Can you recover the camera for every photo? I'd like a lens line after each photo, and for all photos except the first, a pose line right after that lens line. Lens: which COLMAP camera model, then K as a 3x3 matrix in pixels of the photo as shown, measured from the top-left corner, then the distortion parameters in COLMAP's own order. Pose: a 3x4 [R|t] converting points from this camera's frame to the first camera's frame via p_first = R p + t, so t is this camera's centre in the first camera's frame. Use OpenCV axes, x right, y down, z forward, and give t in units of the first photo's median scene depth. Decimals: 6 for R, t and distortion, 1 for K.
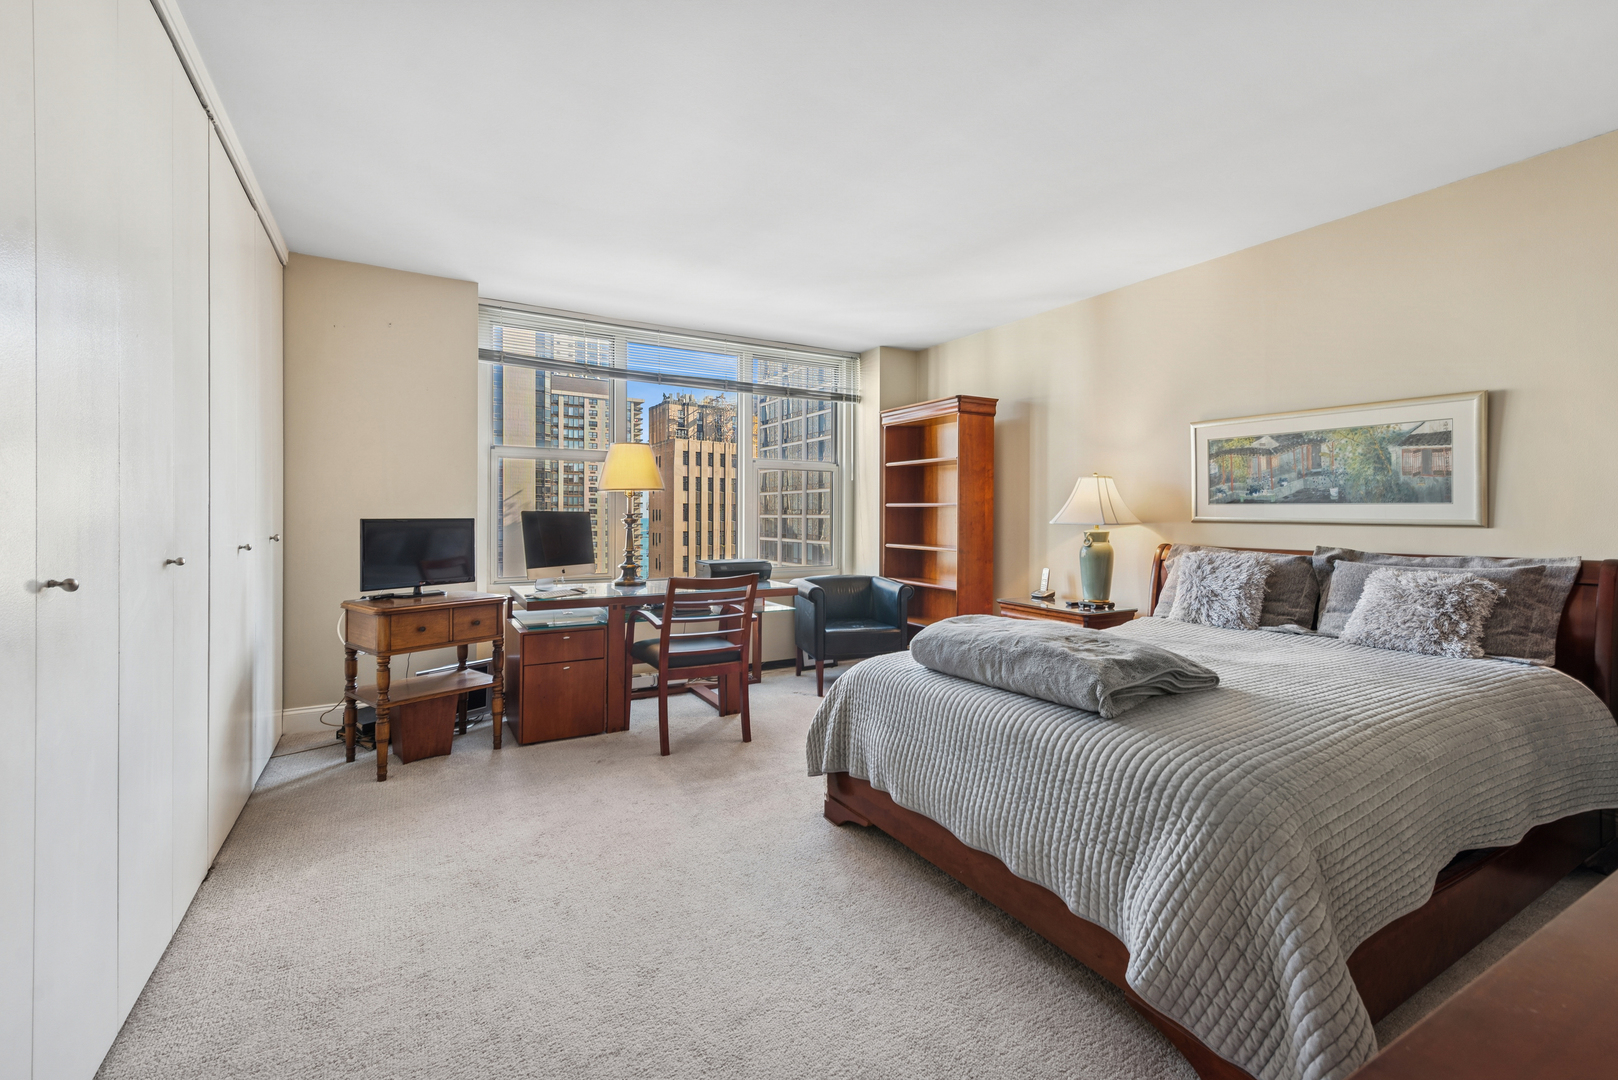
lens RADIAL K [[698.9, 0, 789.0], [0, 698.9, 514.1], [0, 0, 1]] dist [0.007404, -0.001152]
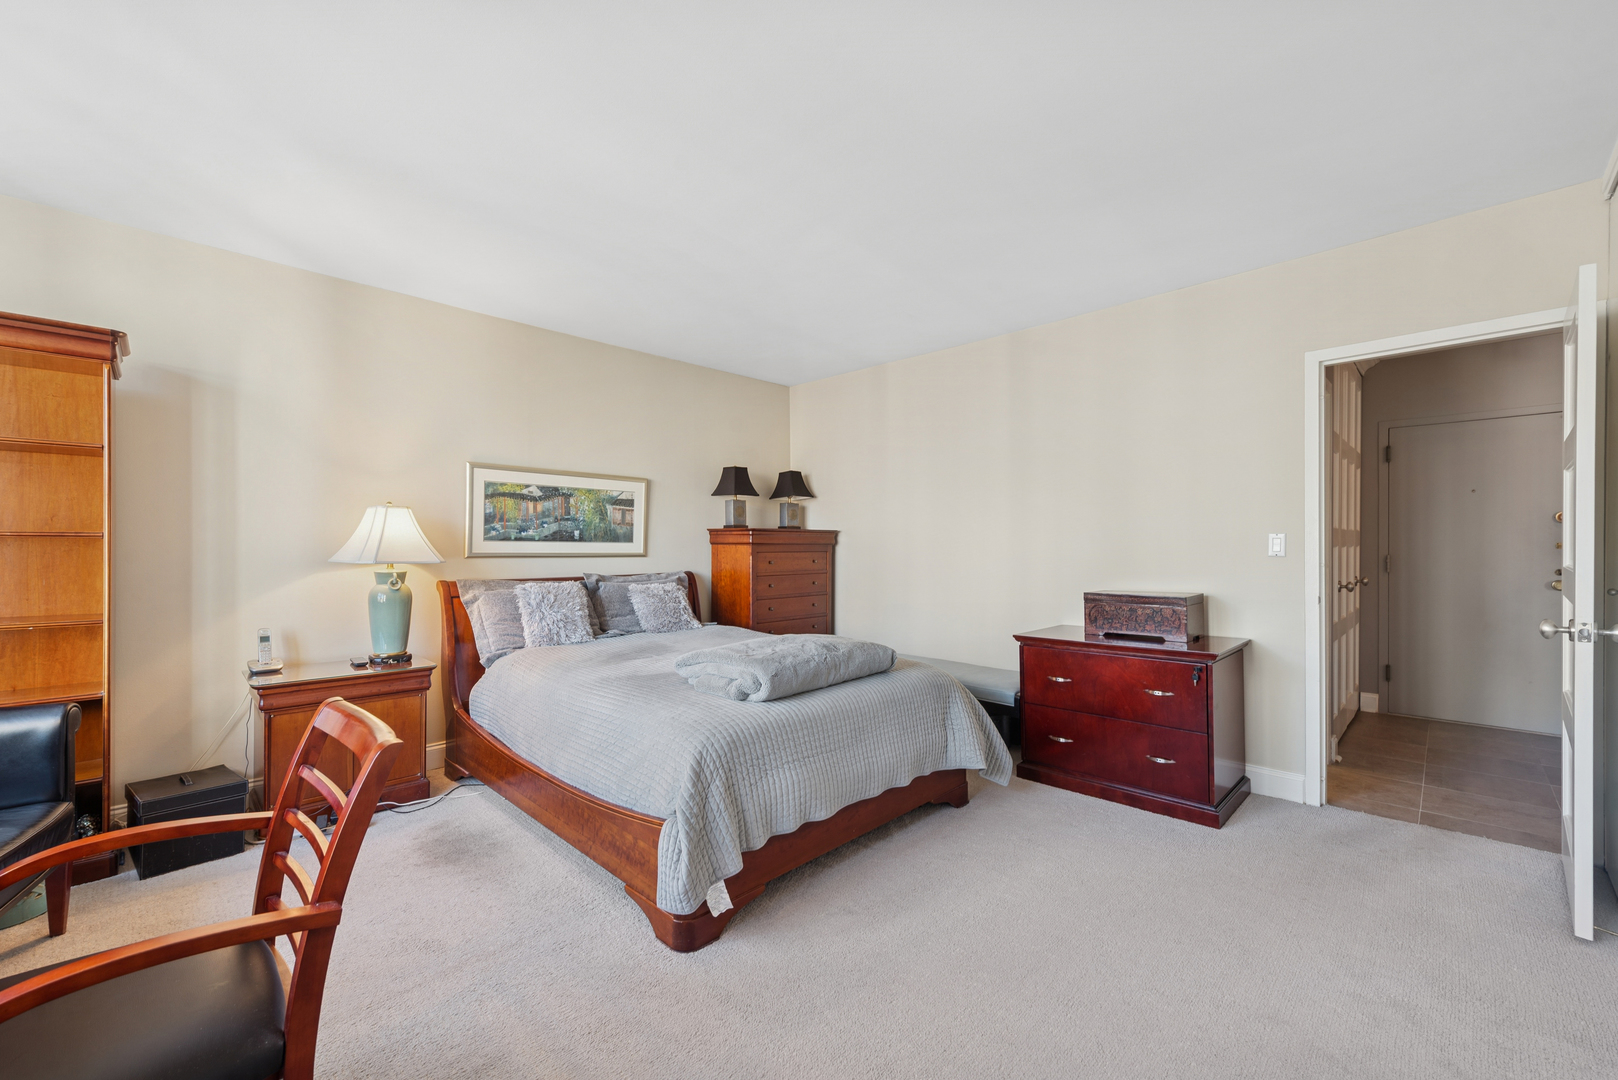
lens RADIAL K [[645.6, 0, 791.5], [0, 645.6, 542.6], [0, 0, 1]] dist [0.011361, 0.000612]
pose [[-0.277335, -0.004366, 0.960763, -0.476874], [-0.004518, 0.999985, 0.003240, -0.016408], [-0.960763, -0.003443, -0.277350, 0.797578]]
